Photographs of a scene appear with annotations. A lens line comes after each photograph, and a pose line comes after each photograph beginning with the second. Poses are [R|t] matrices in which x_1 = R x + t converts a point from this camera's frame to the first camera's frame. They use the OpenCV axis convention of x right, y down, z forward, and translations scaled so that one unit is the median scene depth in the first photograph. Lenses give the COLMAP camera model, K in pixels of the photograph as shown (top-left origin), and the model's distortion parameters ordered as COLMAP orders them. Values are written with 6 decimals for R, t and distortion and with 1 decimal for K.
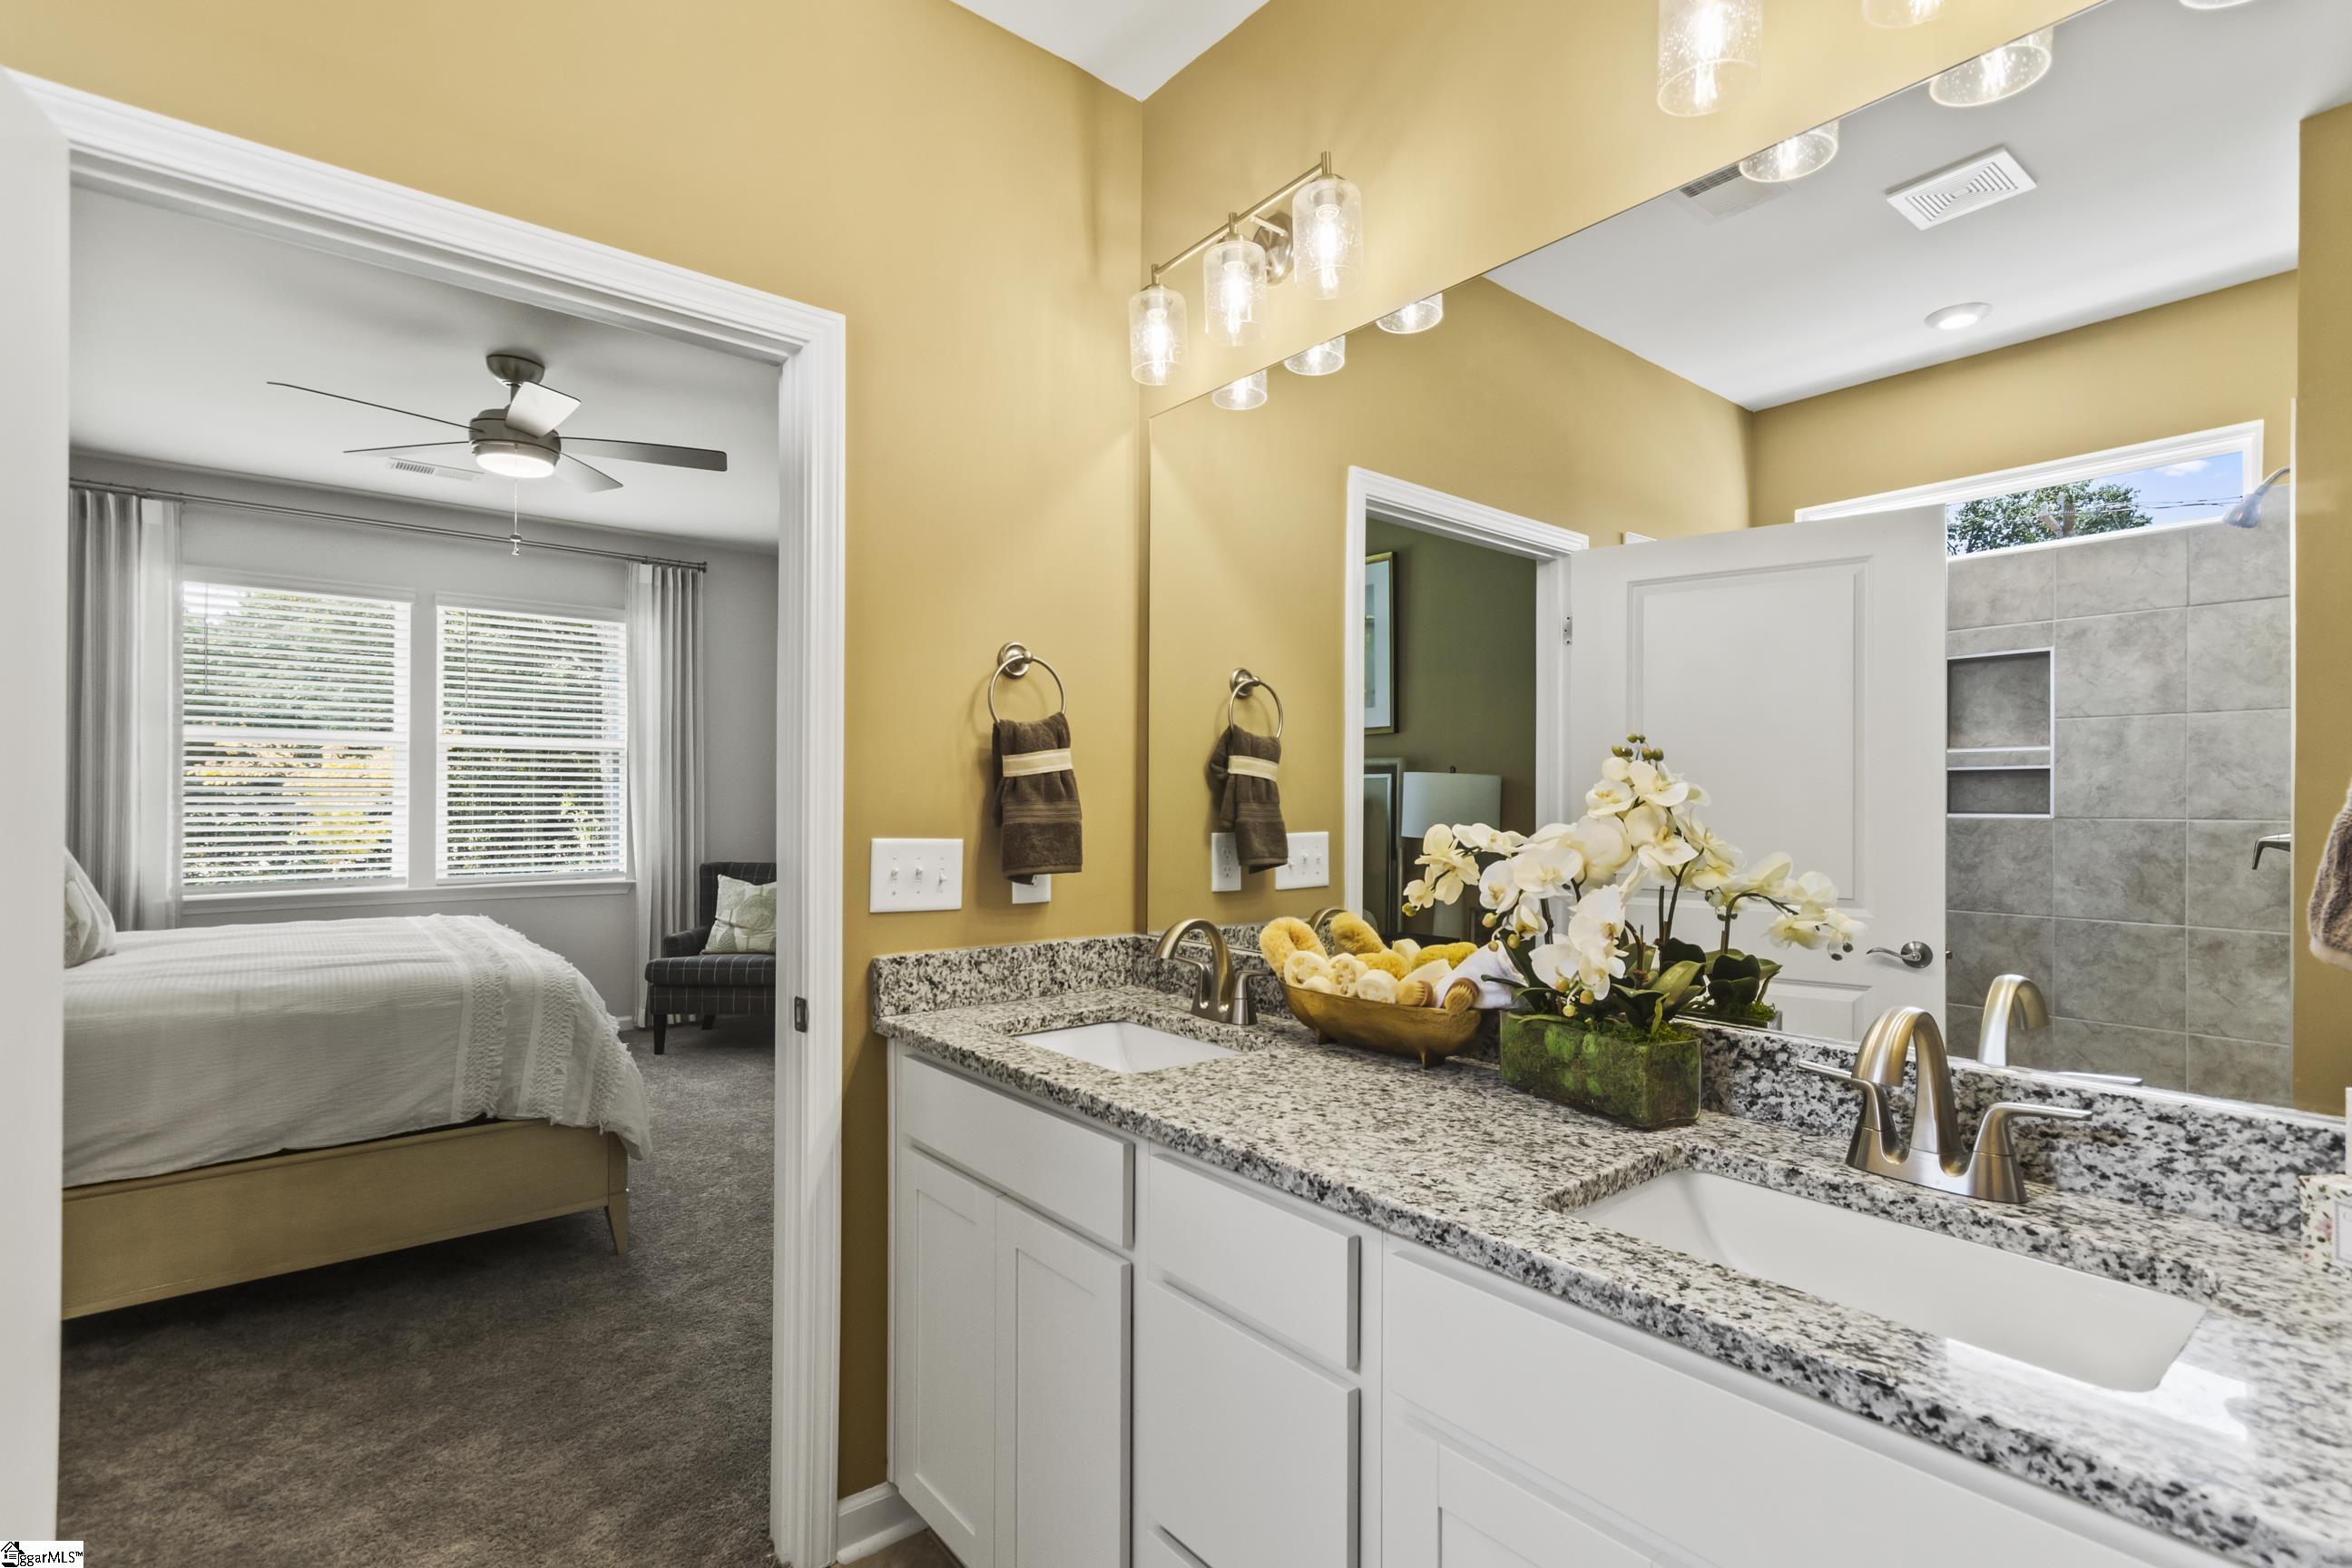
lens RADIAL K [[1107.1, 0, 1172.5], [0, 1107.1, 789.1], [0, 0, 1]] dist [-0.003282, 0.004612]
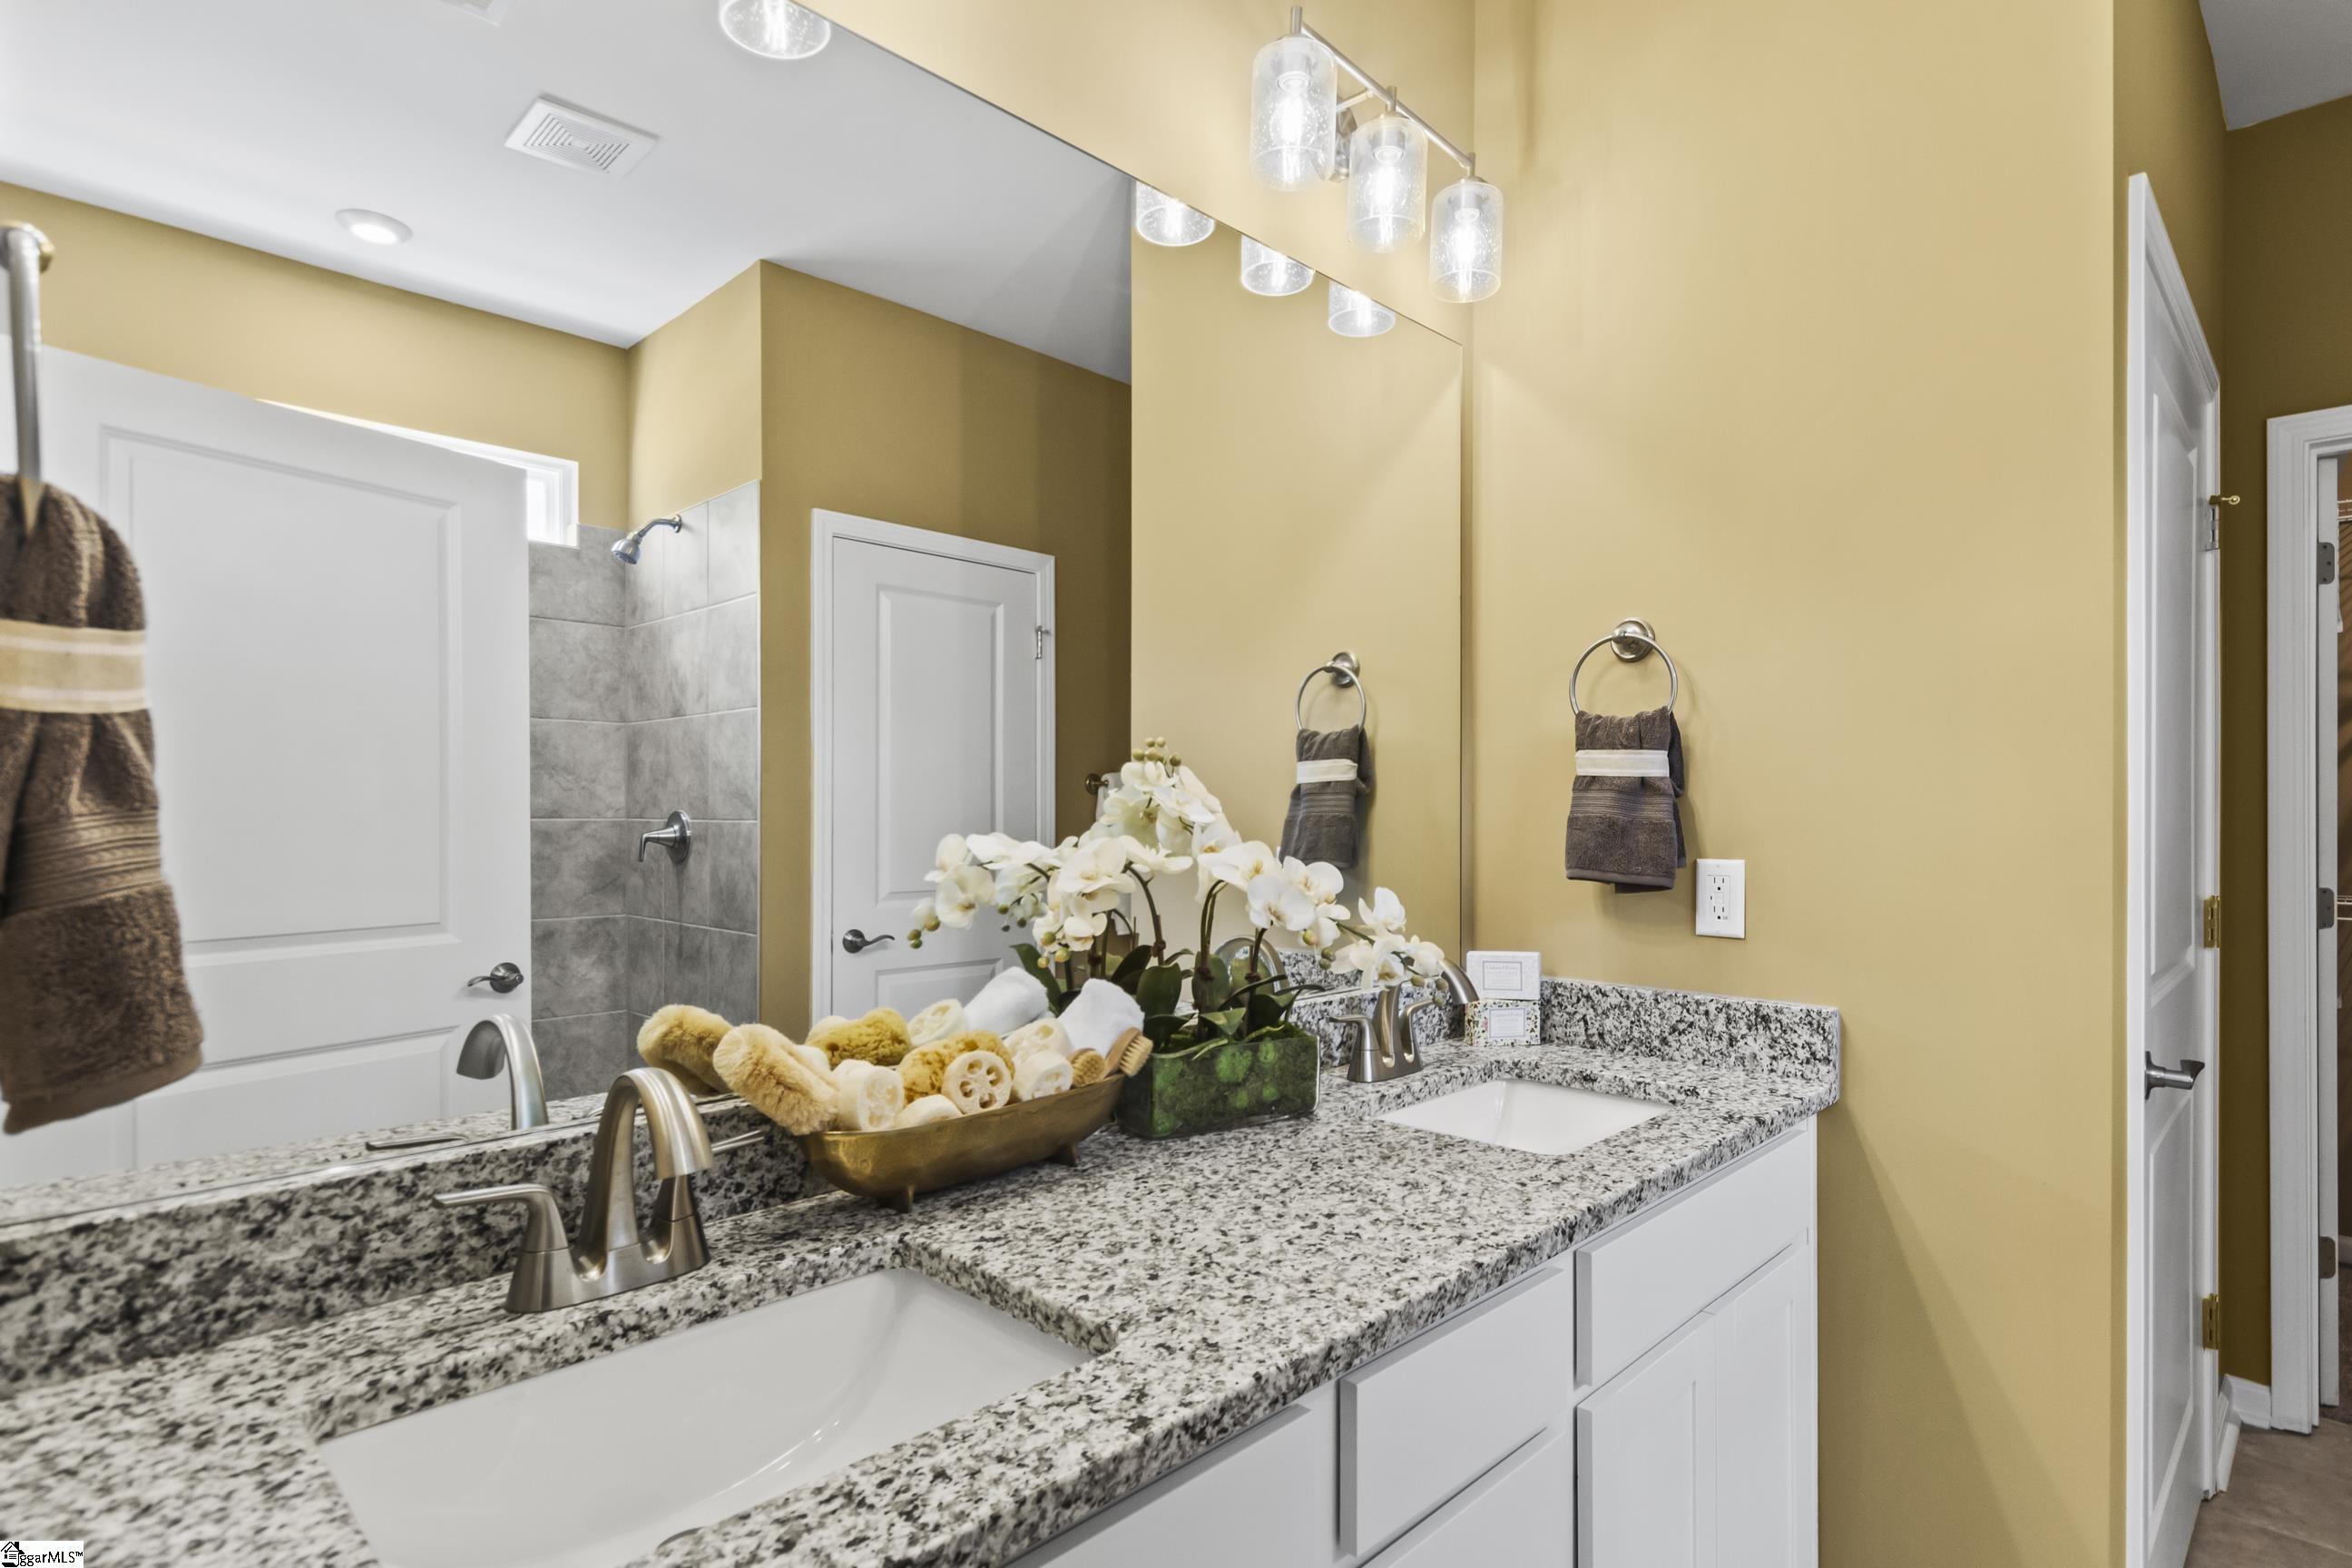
lens RADIAL K [[1212.7, 0, 1174.8], [0, 1212.7, 798.7], [0, 0, 1]] dist [0.002468, 0.001029]
pose [[-0.107807, 0.000558, 0.994172, -0.620142], [-0.013862, 0.999902, -0.002064, 0.004036], [-0.994075, -0.014003, -0.107788, 1.063312]]
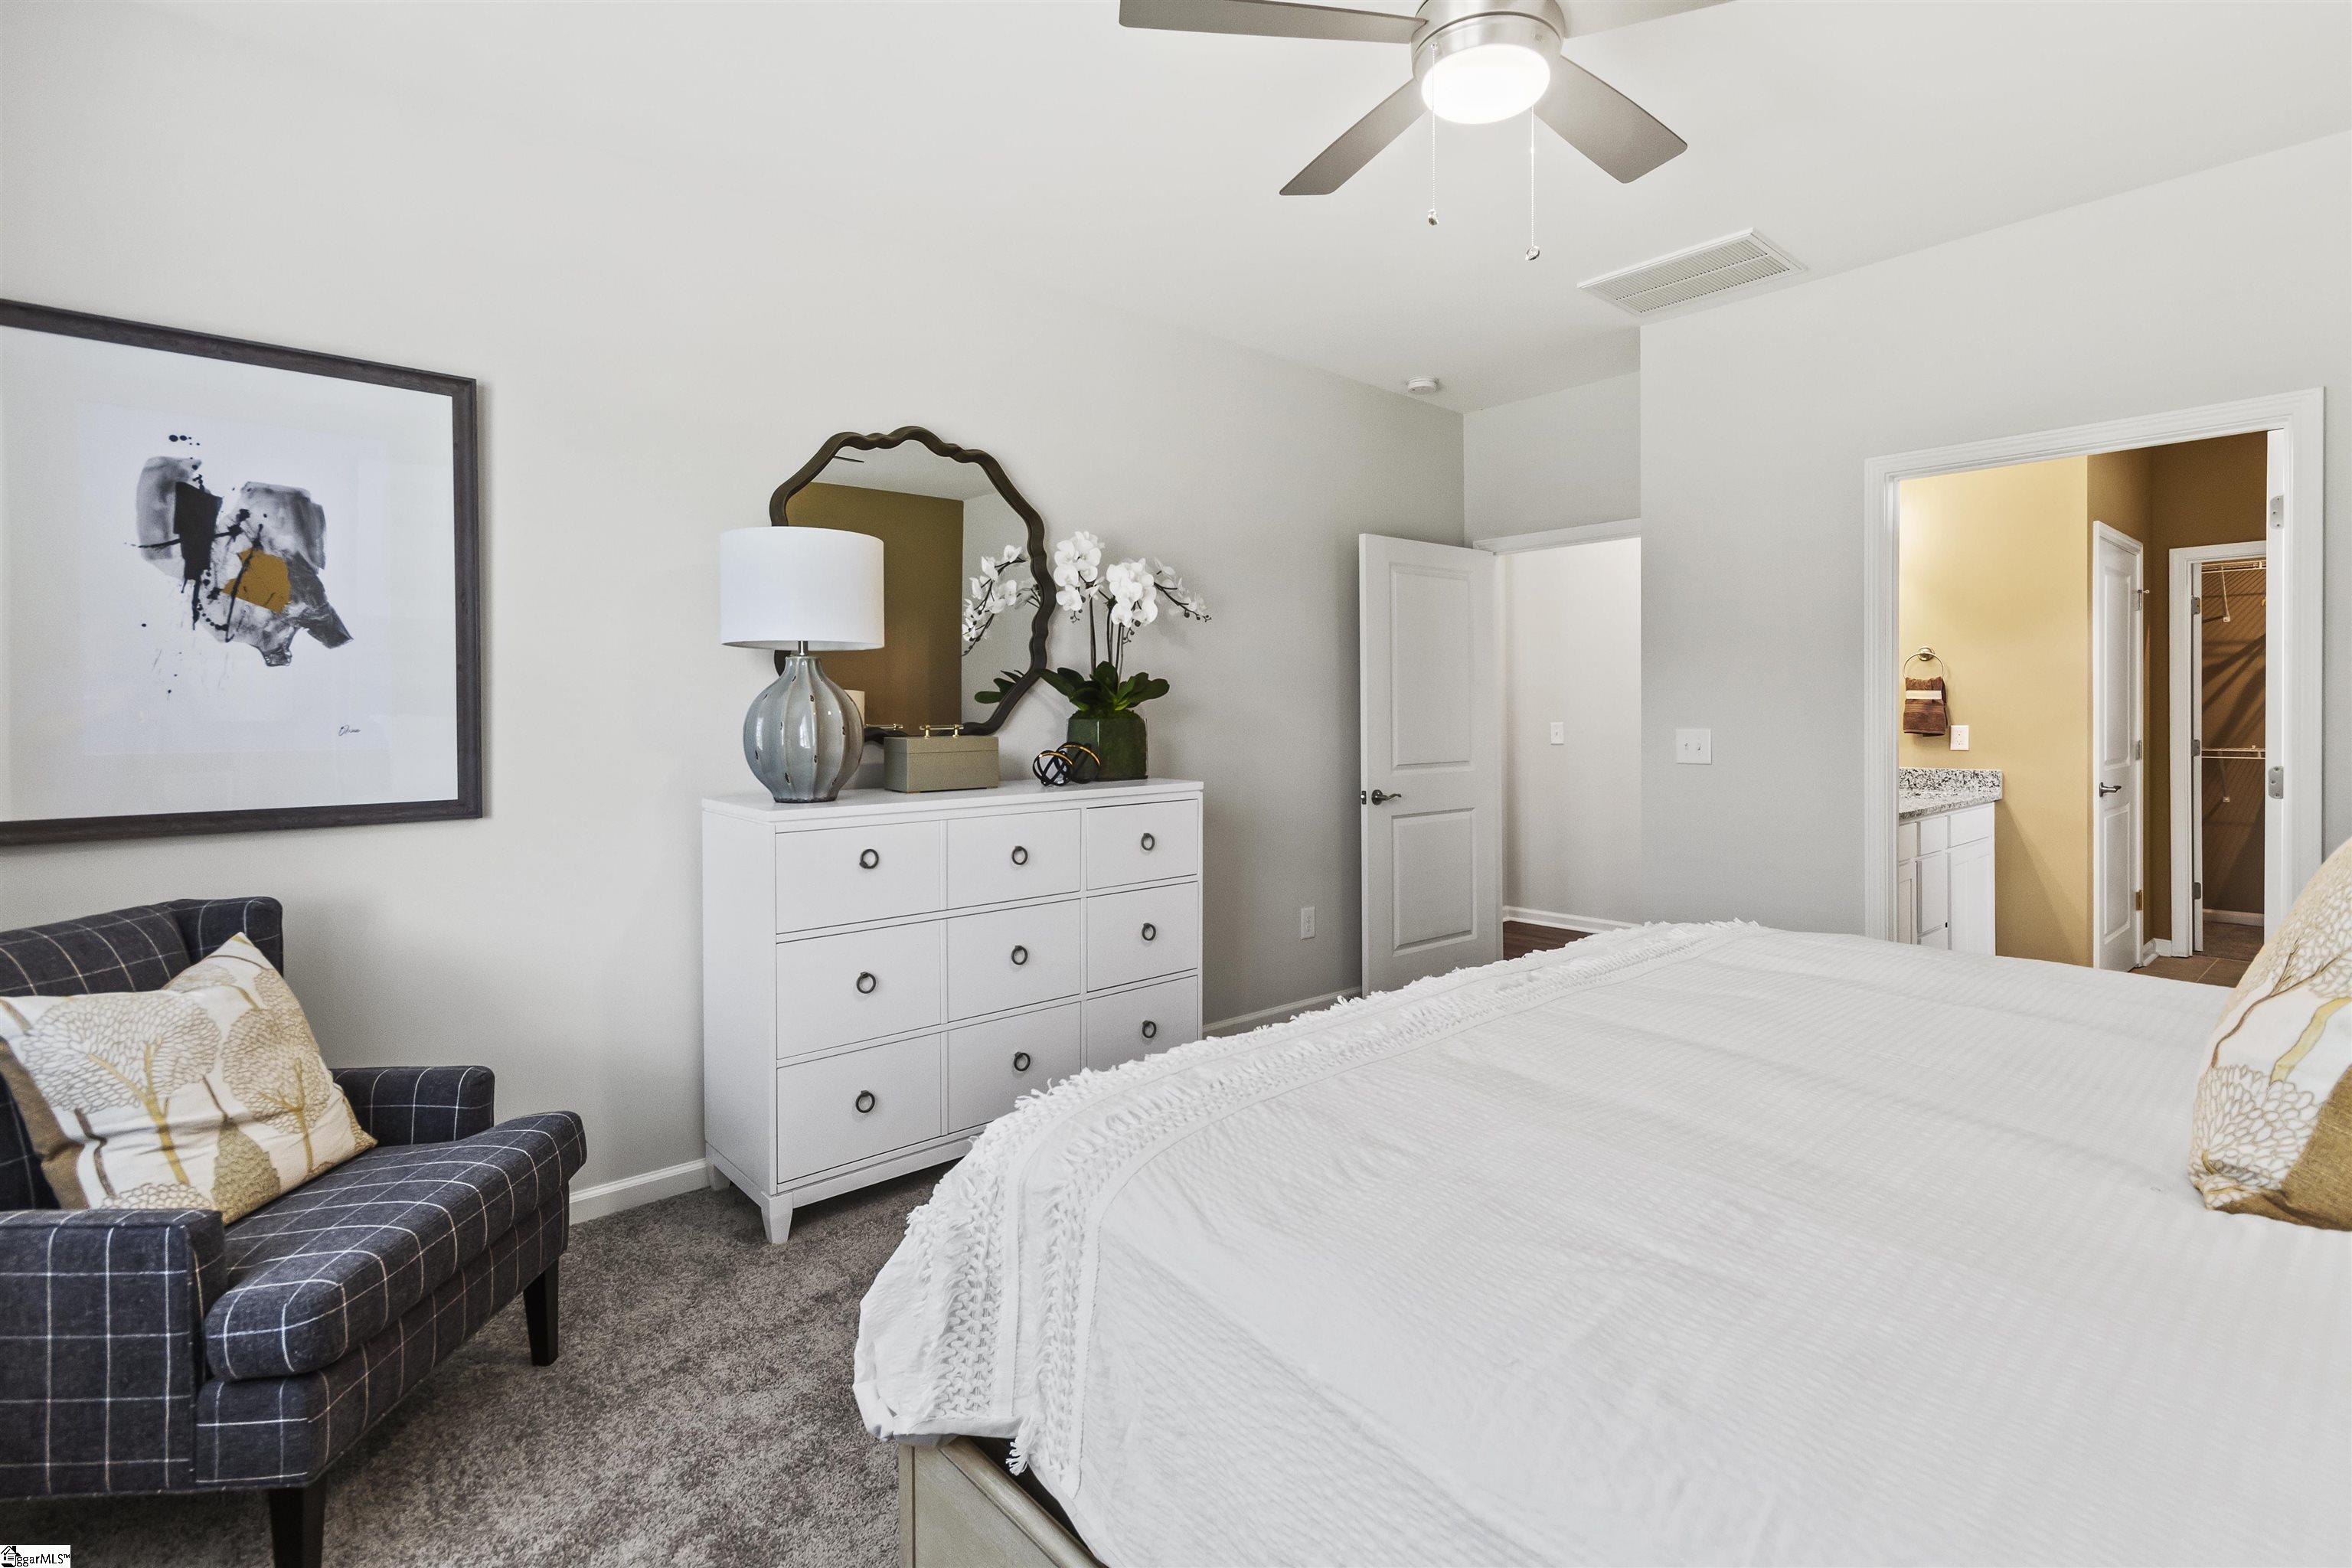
lens RADIAL K [[1107.1, 0, 1204.4], [0, 1107.1, 731.7], [0, 0, 1]] dist [-0.003282, 0.004612]
pose [[-0.038223, -0.016497, 0.999133, -2.560090], [-0.001576, 0.999863, 0.016449, 0.019093], [-0.999268, -0.000946, -0.038243, 2.653737]]
